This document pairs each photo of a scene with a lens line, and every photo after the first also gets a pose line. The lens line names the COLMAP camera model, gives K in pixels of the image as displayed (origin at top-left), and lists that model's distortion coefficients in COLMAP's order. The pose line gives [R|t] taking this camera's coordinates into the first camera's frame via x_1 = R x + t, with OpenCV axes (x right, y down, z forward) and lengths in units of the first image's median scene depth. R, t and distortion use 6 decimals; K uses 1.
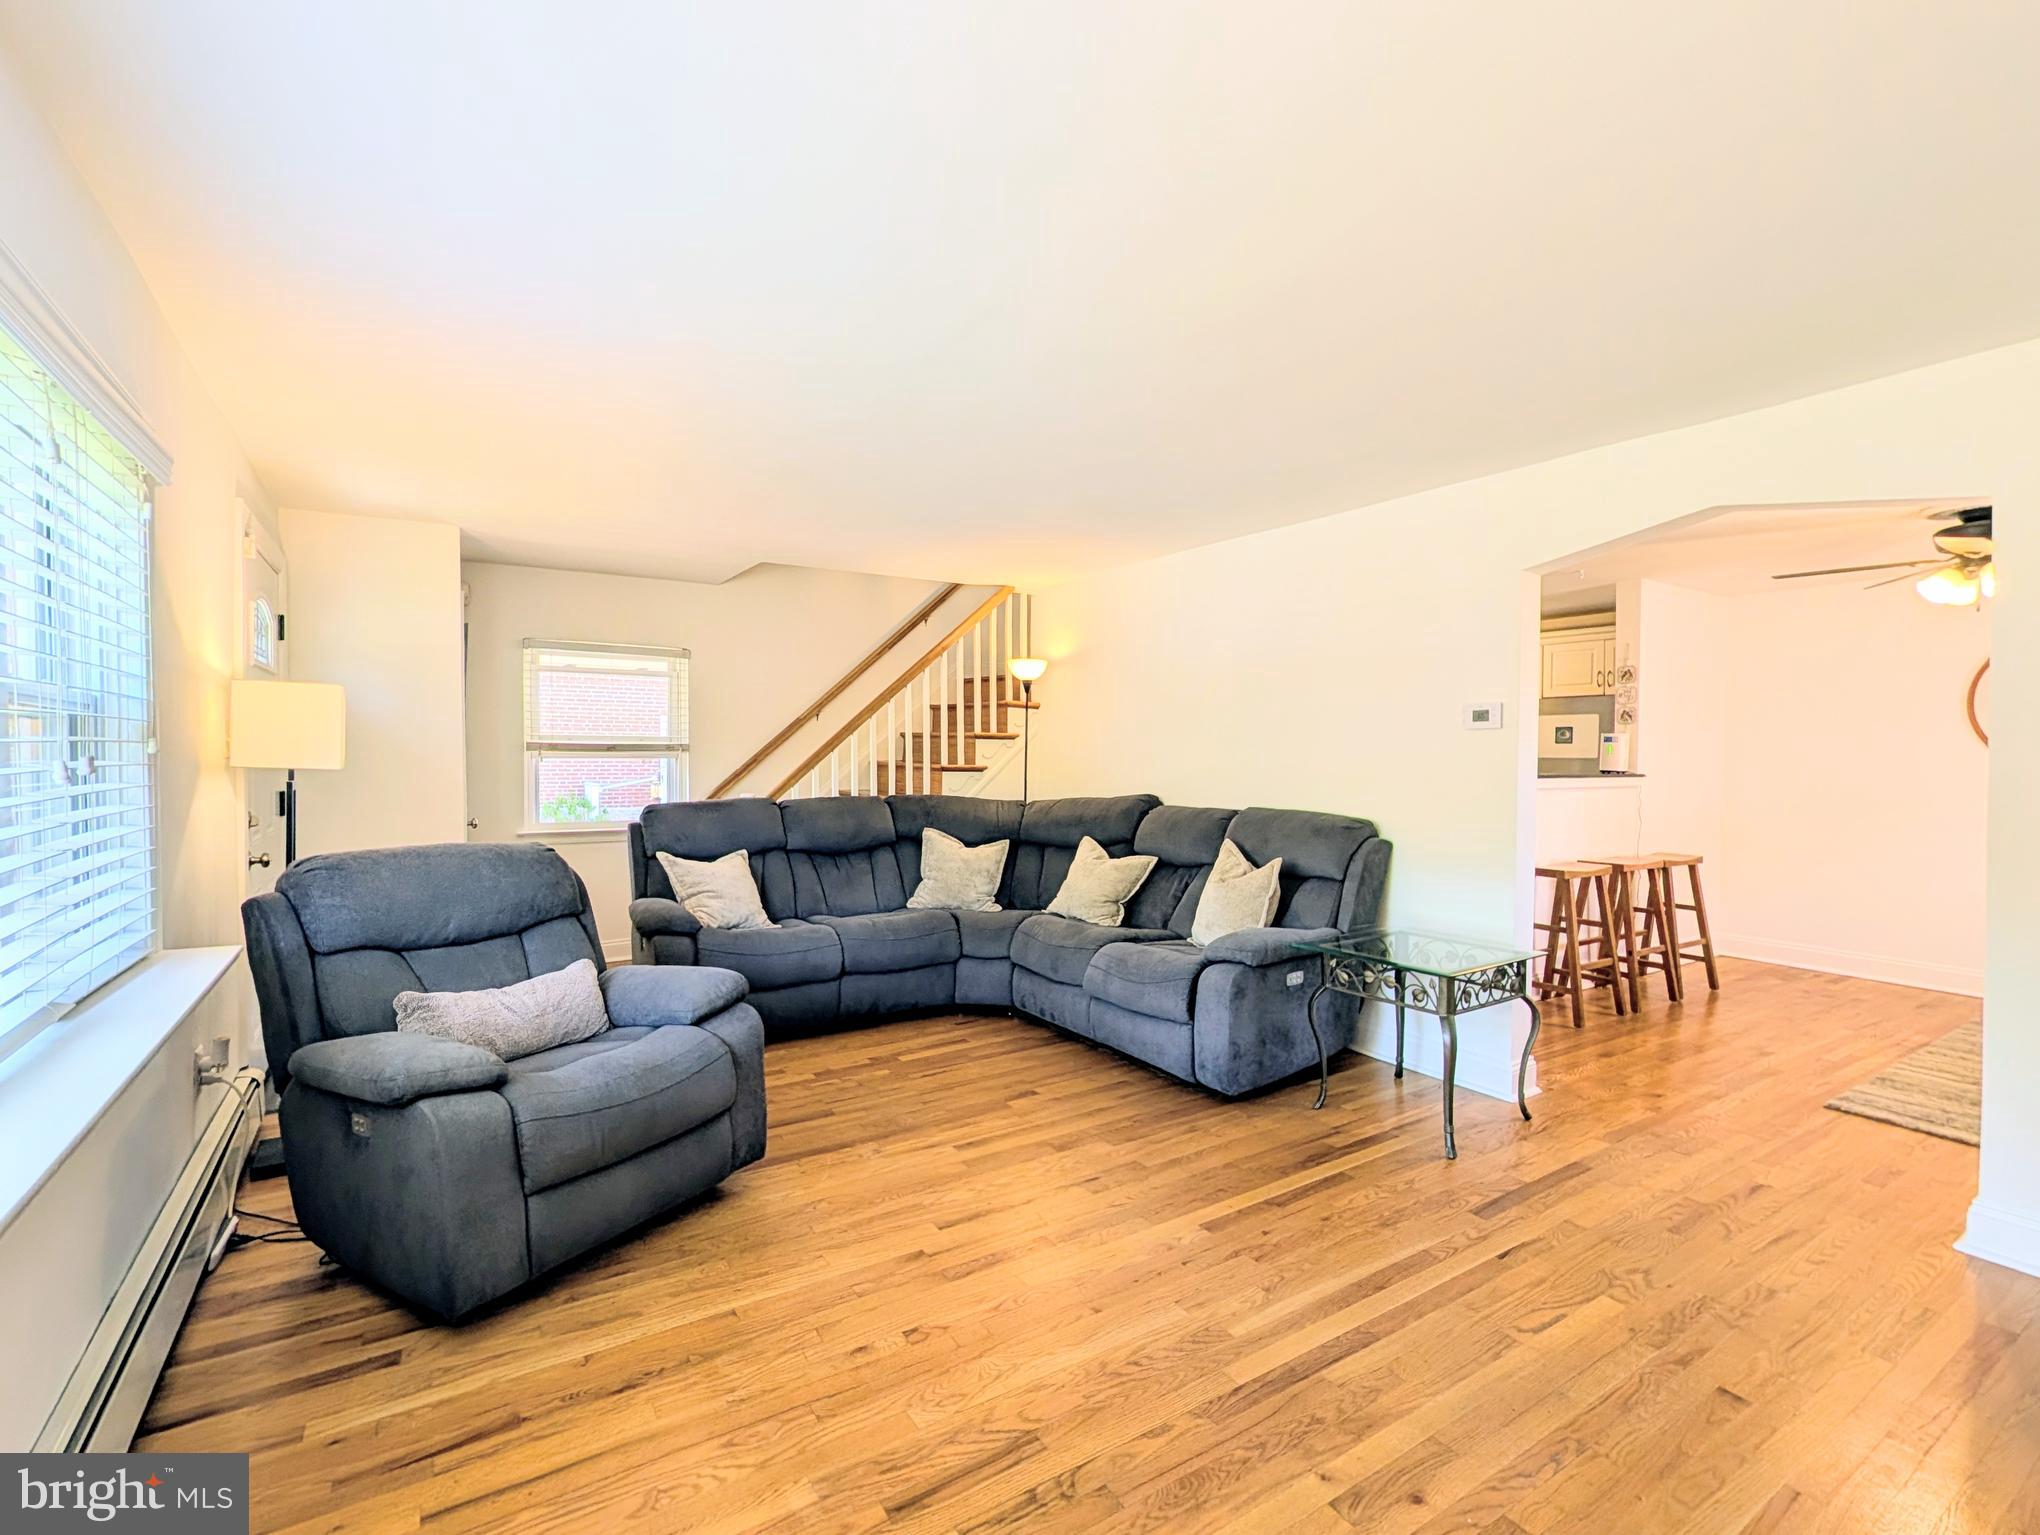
lens RADIAL K [[921.3, 0, 1018.3], [0, 921.3, 784.0], [0, 0, 1]] dist [-0.000205, -0.000232]
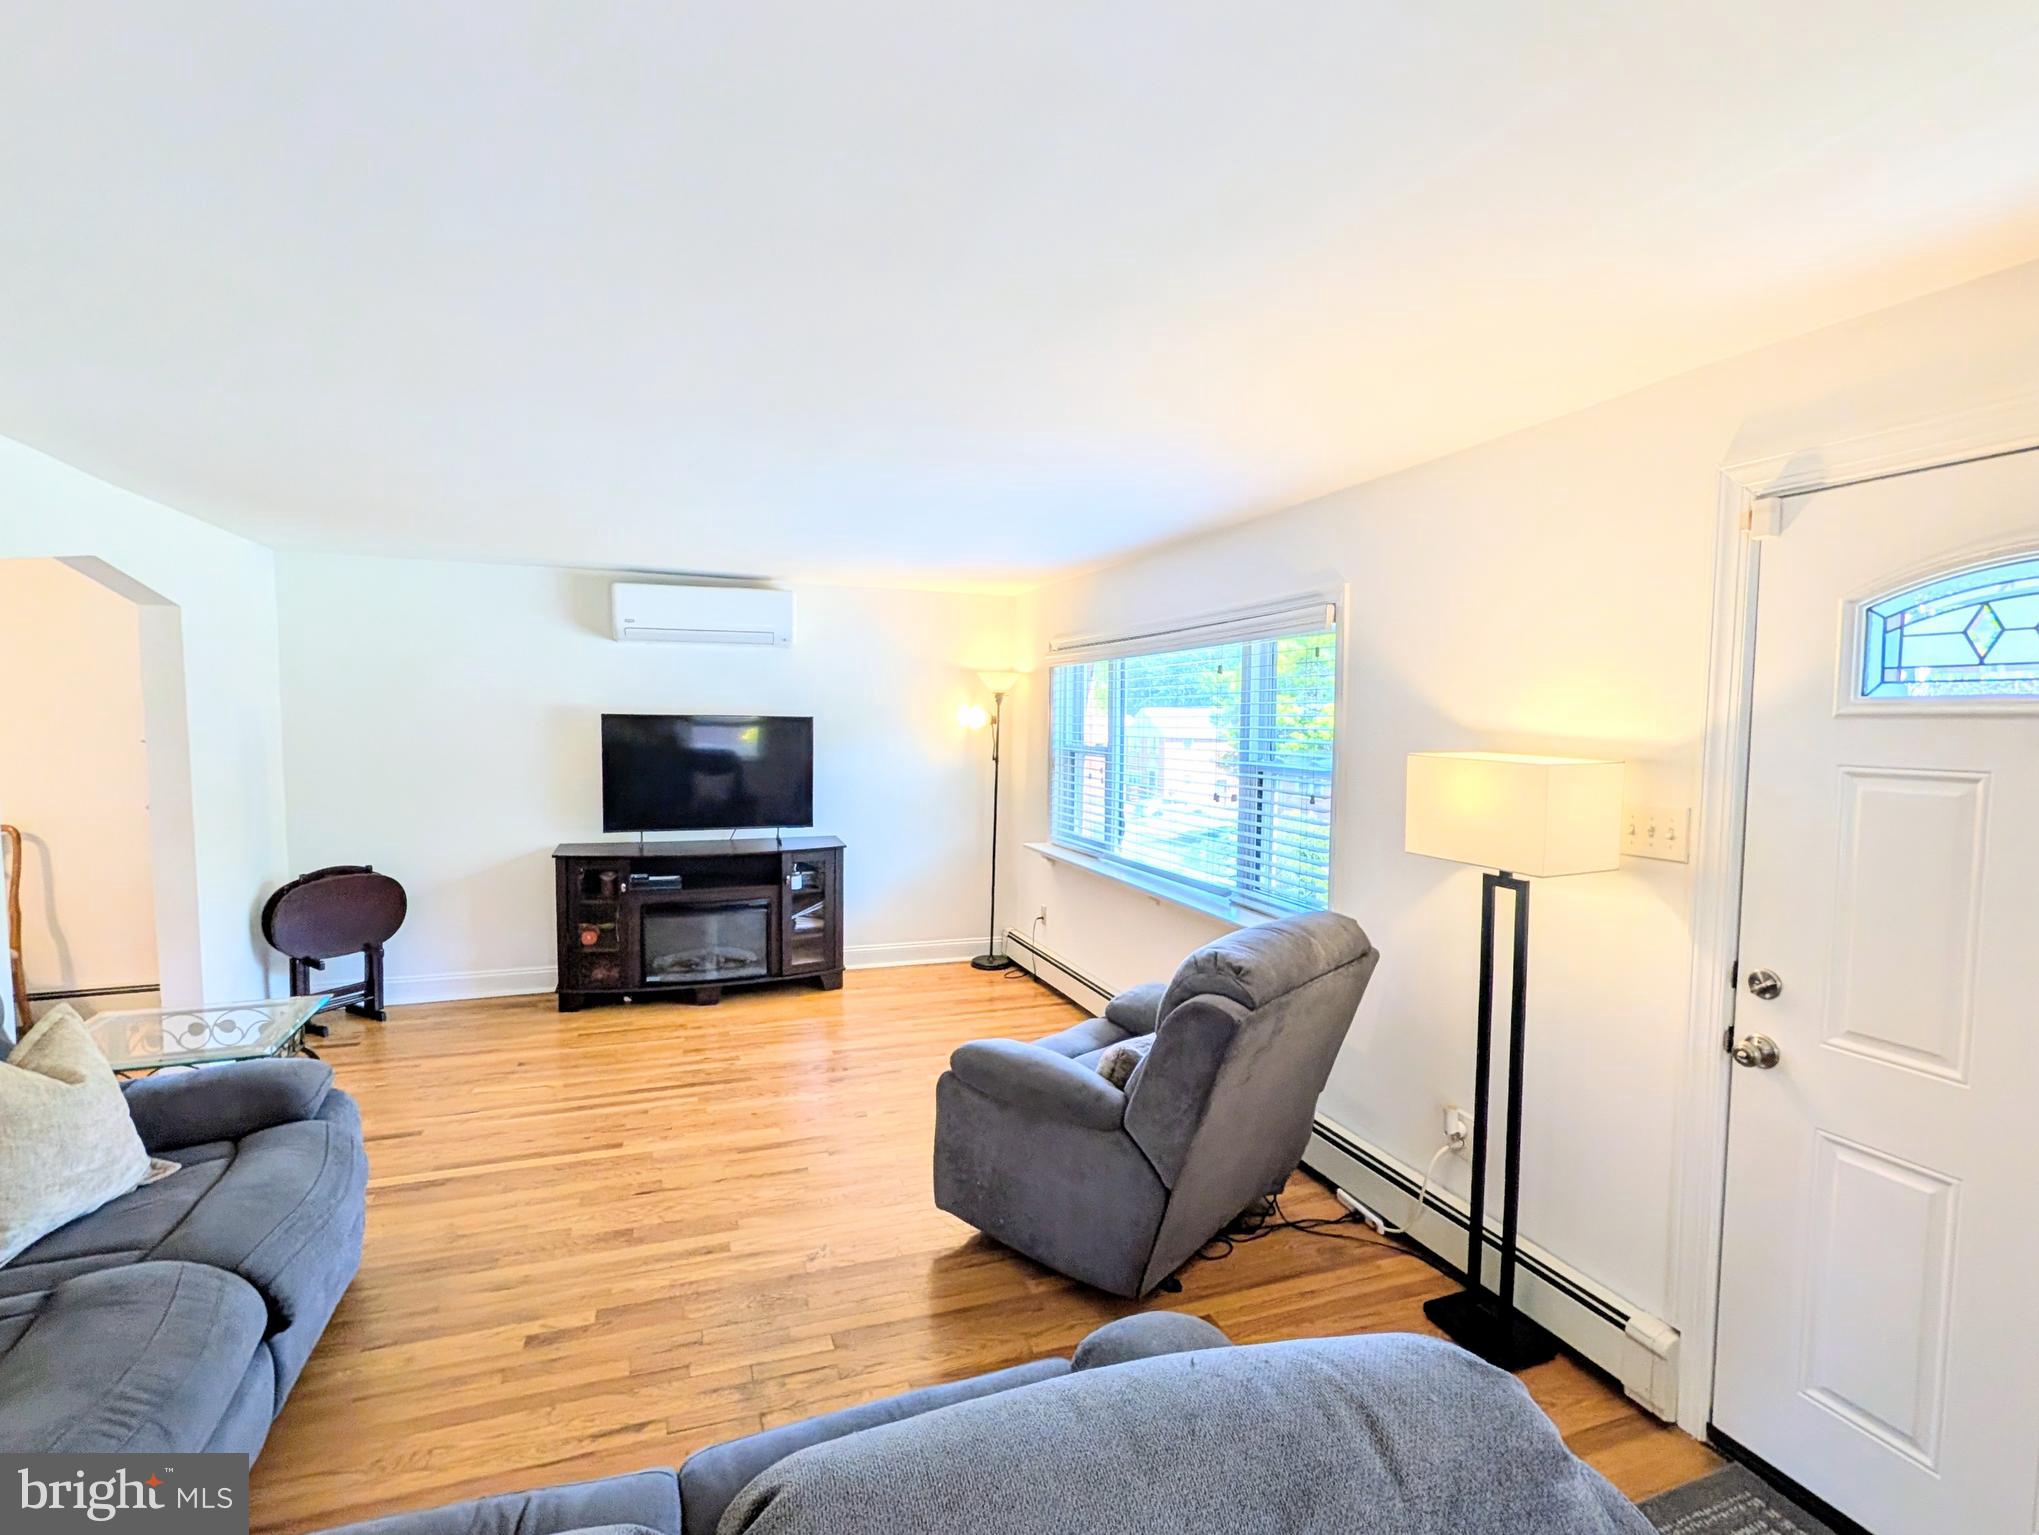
lens RADIAL K [[971.7, 0, 1035.1], [0, 971.7, 784.2], [0, 0, 1]] dist [-0.001192, -0.000459]
pose [[-0.978603, -0.032770, 0.203131, -0.466933], [-0.011918, 0.994606, 0.103040, -0.134610], [-0.205412, 0.098414, -0.973715, 1.570776]]
